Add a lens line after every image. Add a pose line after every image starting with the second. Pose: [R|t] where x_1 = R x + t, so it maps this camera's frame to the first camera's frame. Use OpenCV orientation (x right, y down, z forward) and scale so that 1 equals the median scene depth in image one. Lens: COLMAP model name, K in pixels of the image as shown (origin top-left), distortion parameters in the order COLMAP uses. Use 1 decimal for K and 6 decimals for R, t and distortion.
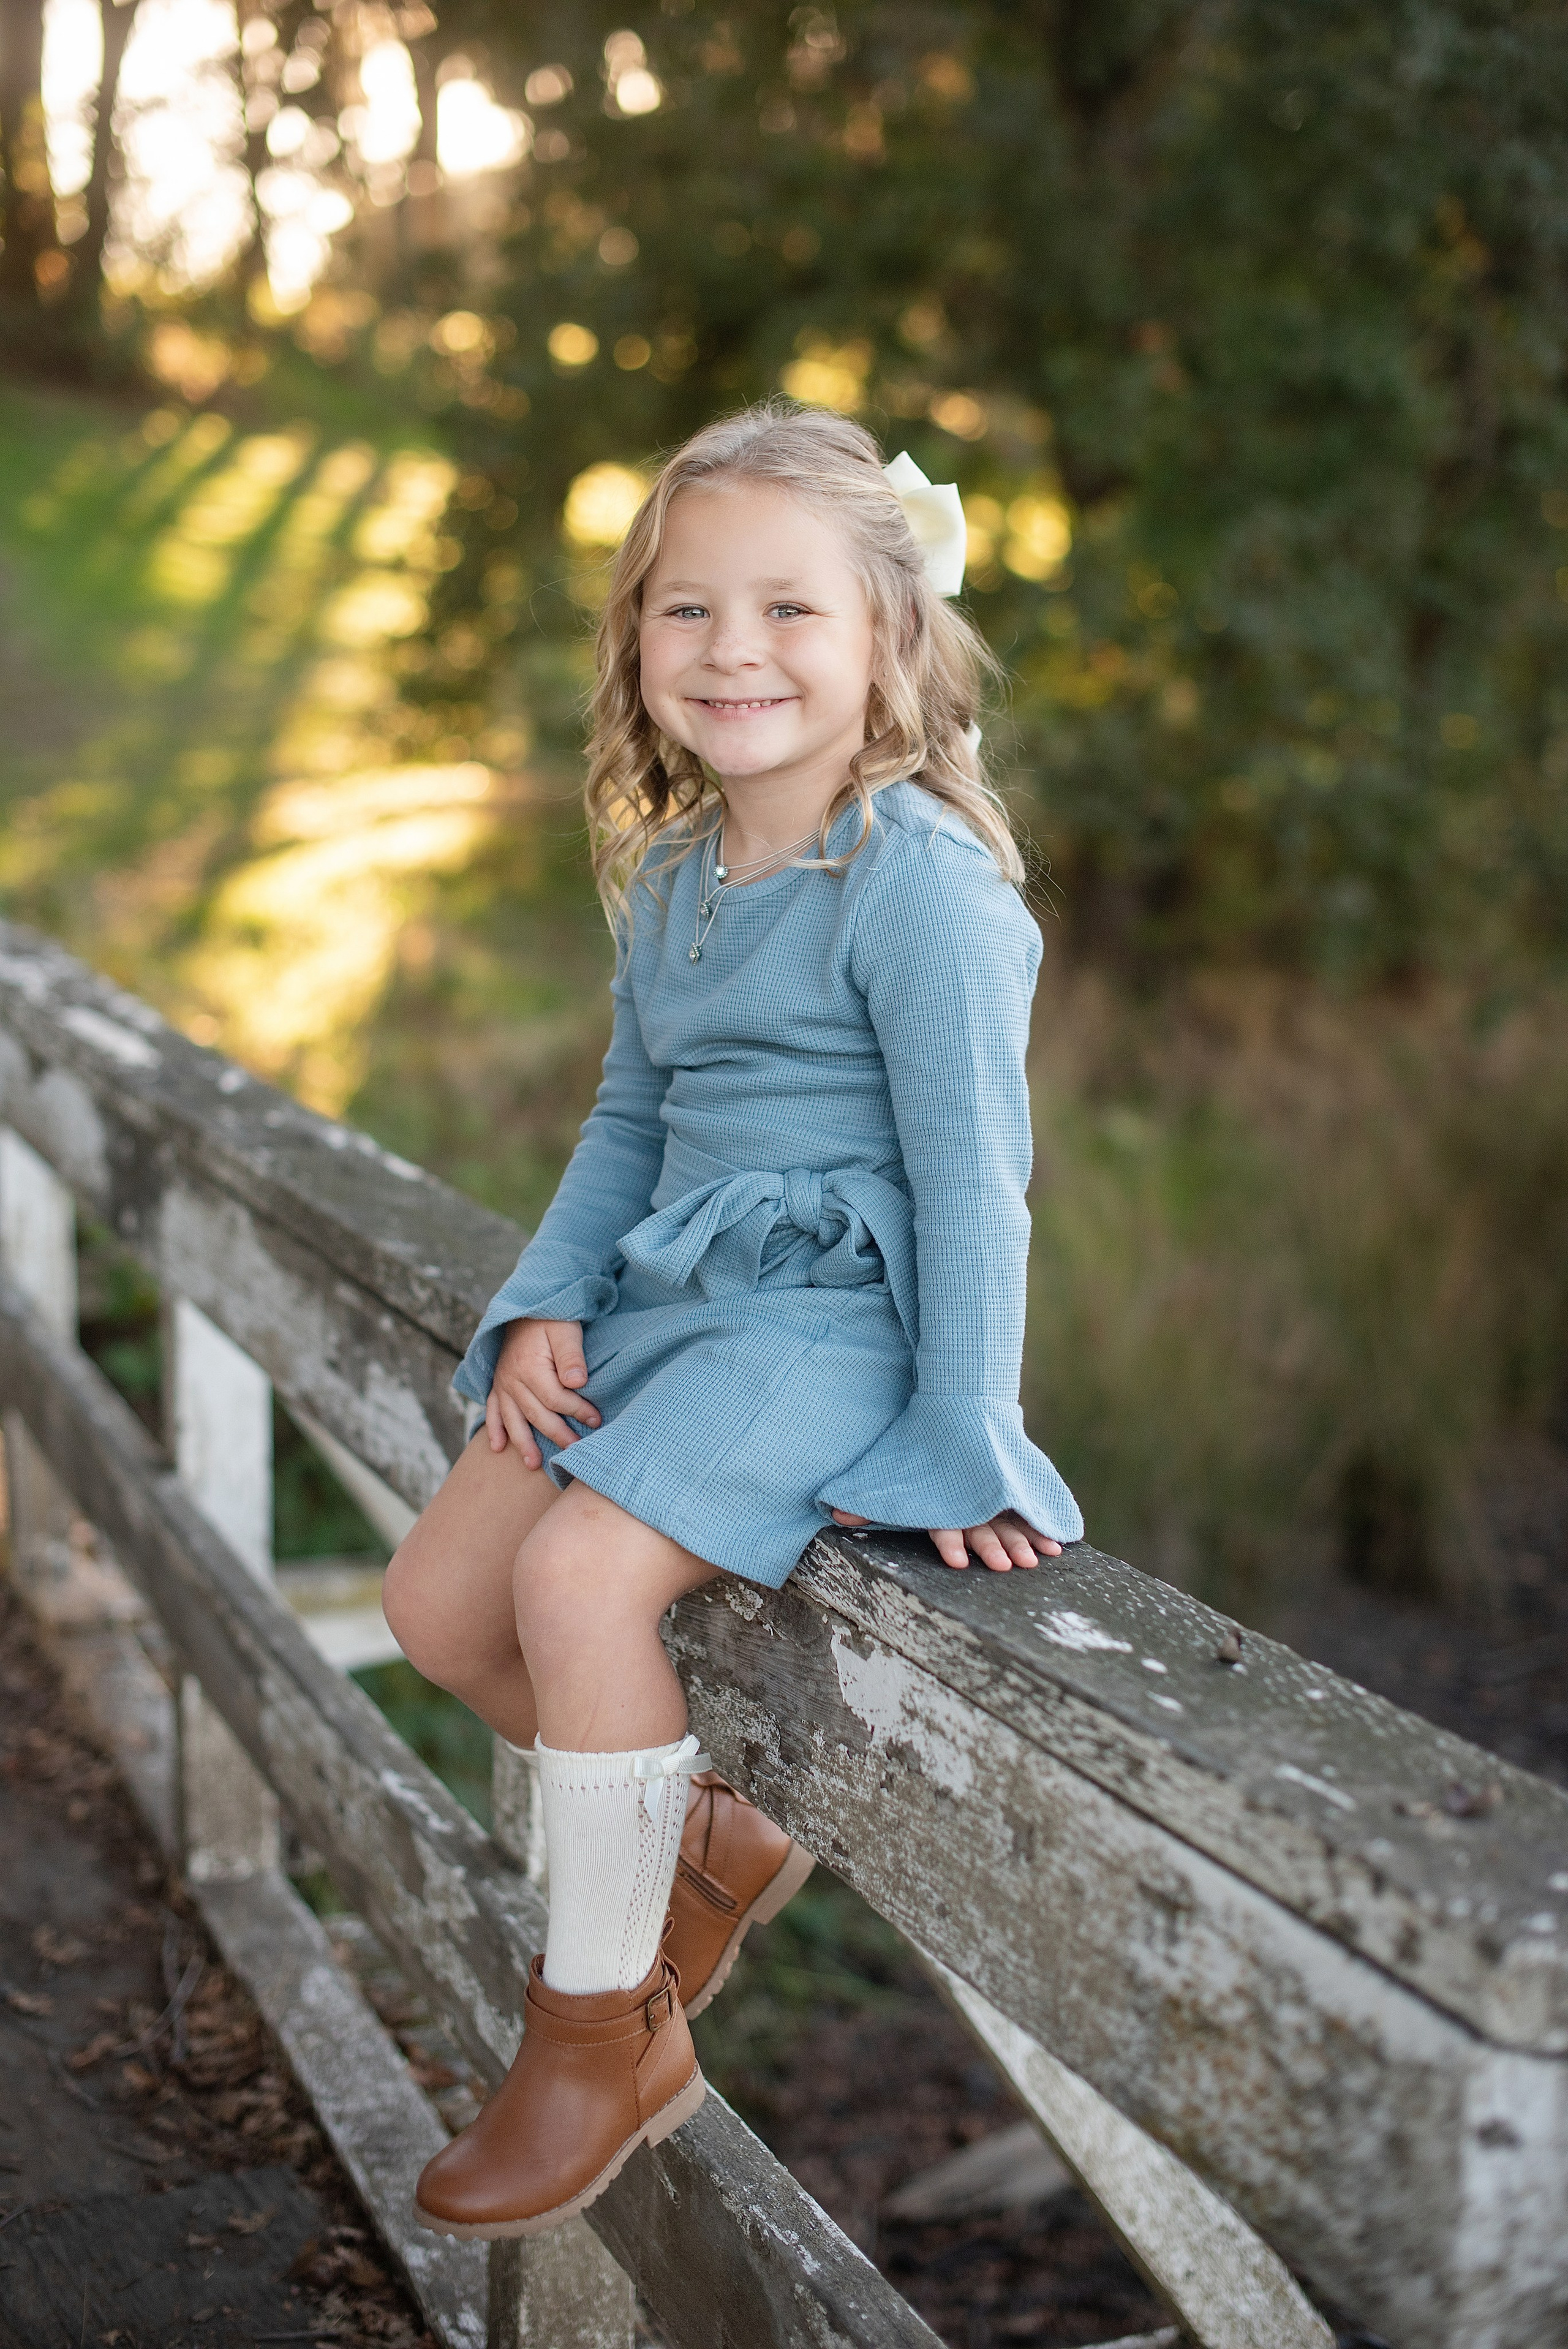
lens RADIAL K [[3404.1, 0, 786.9], [0, 3404.1, 1119.0], [0, 0, 1]] dist [-0.123260, -0.005365]
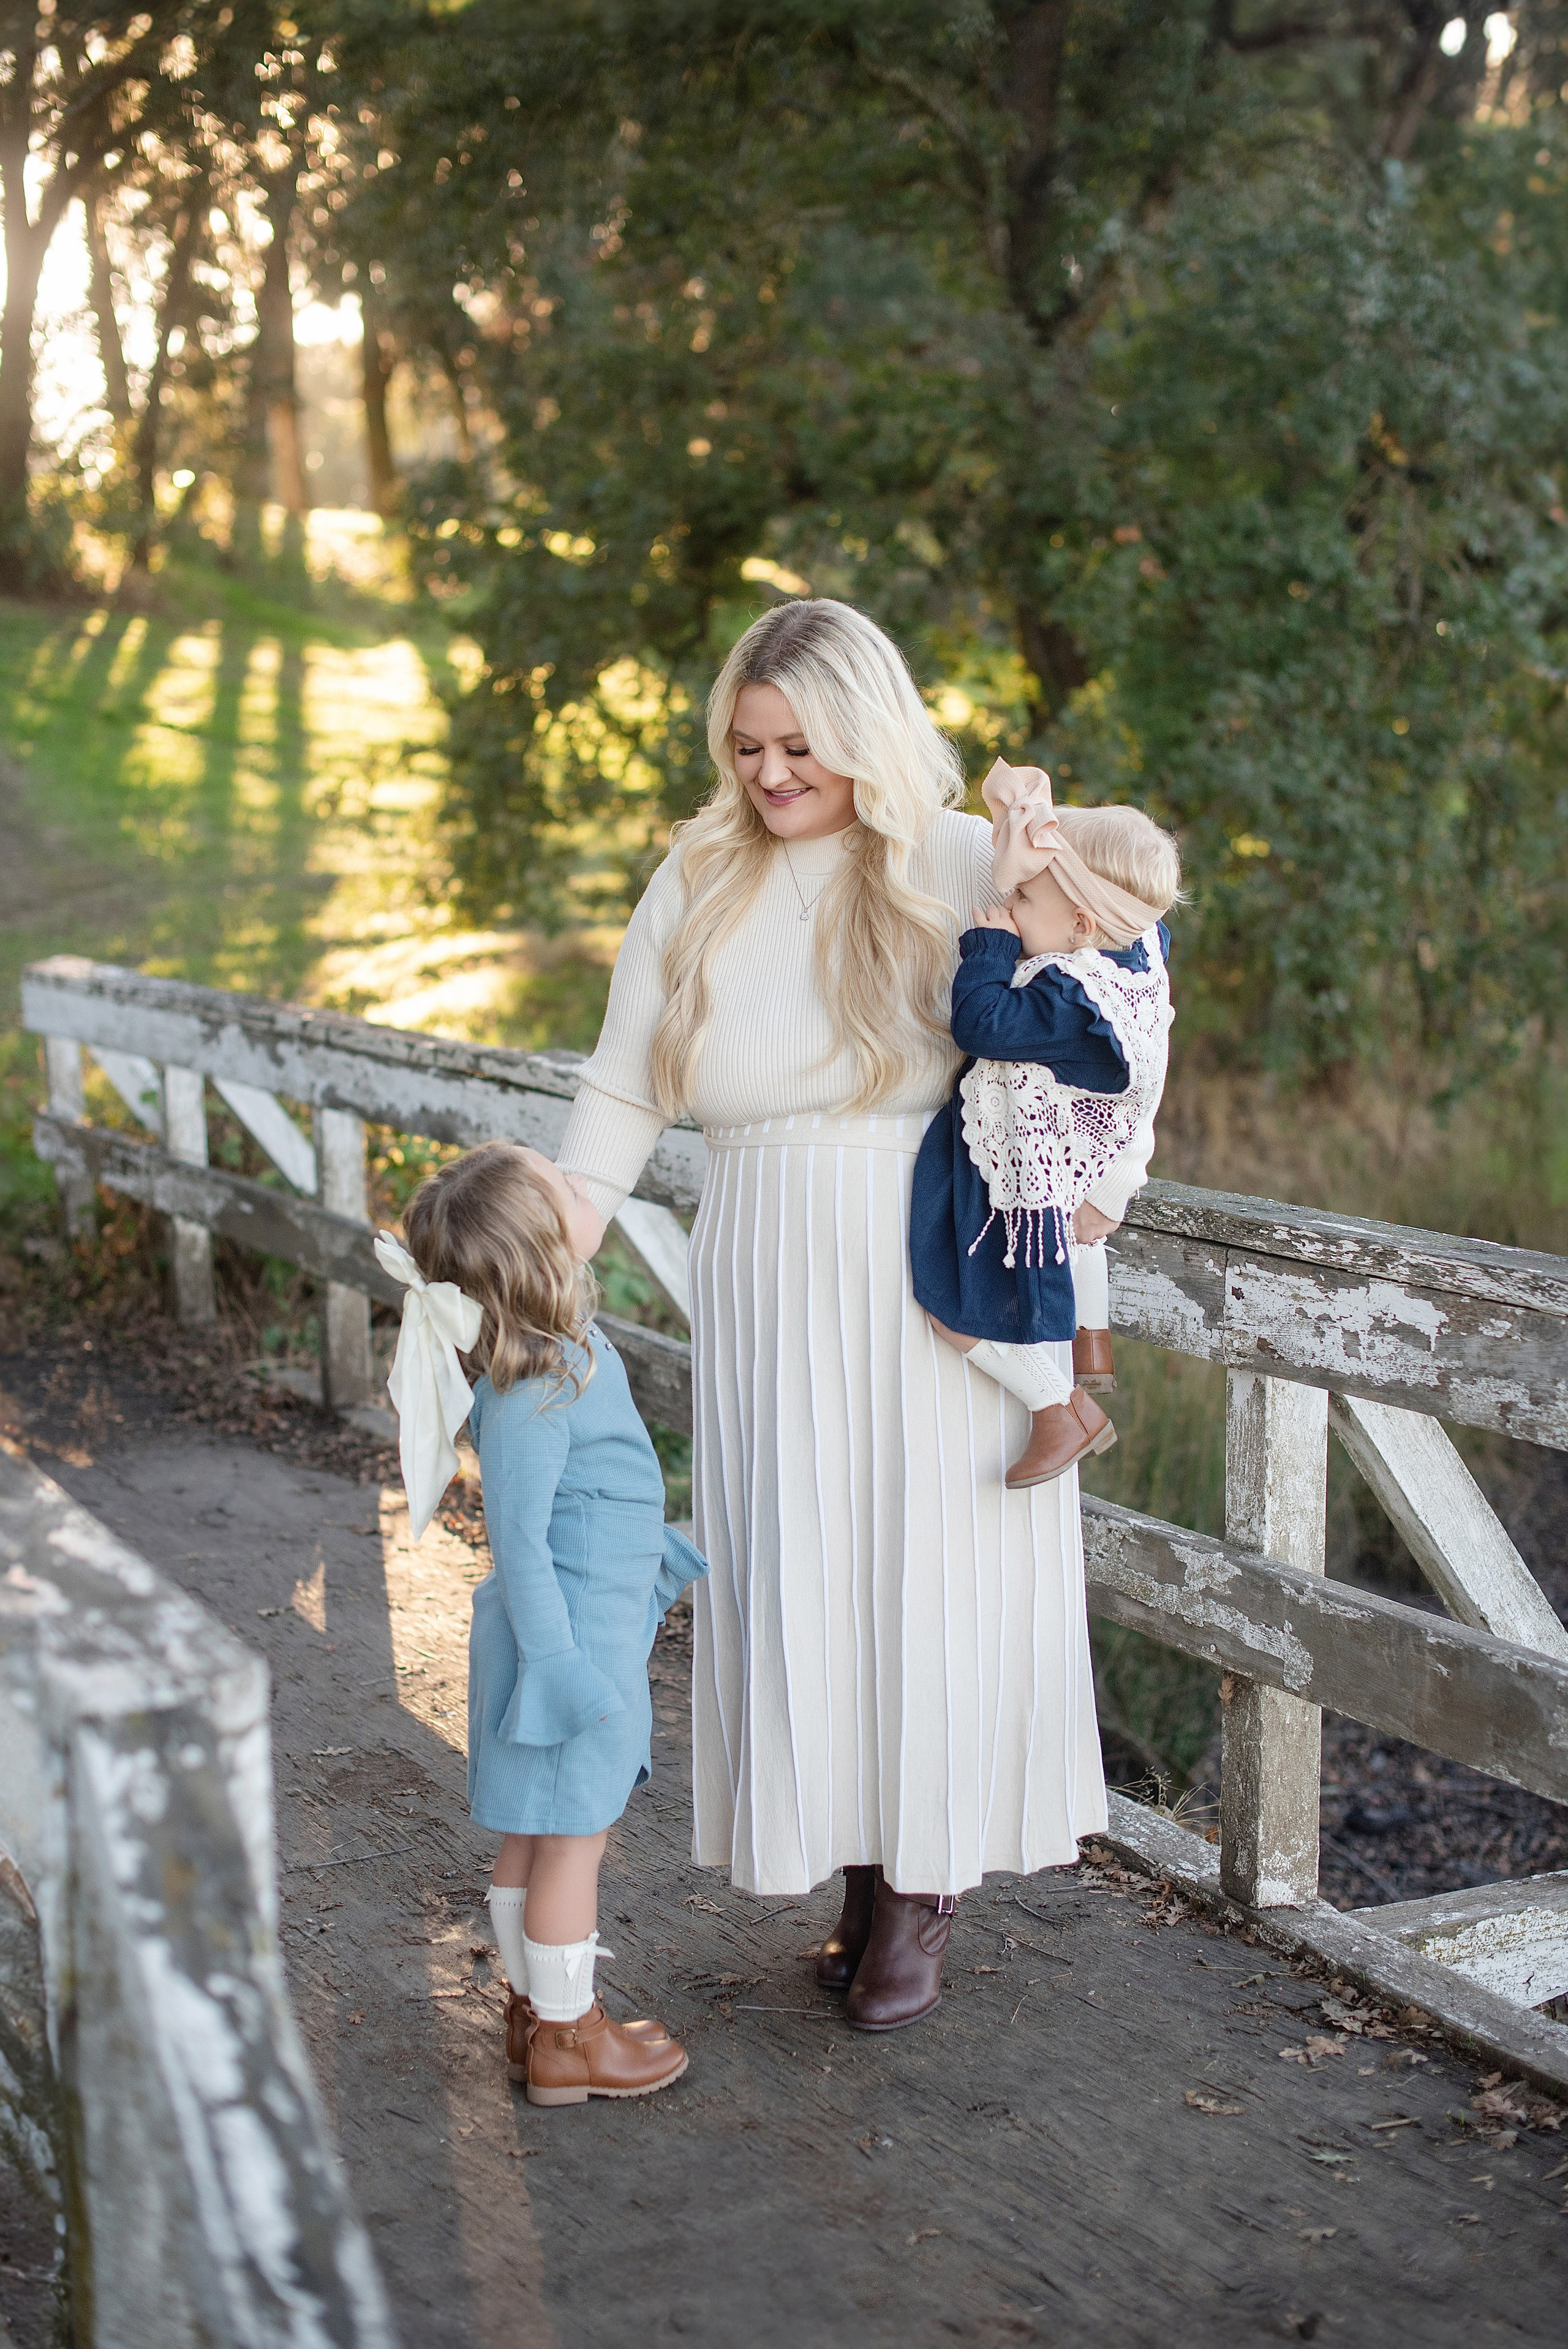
lens RADIAL K [[3435.1, 0, 778.0], [0, 3435.1, 1038.8], [0, 0, 1]] dist [-0.160654, 0.146721]
pose [[0.996949, -0.040172, 0.066923, -0.368283], [0.044684, 0.996728, -0.067361, 0.064235], [-0.063998, 0.070146, 0.995482, -0.603328]]
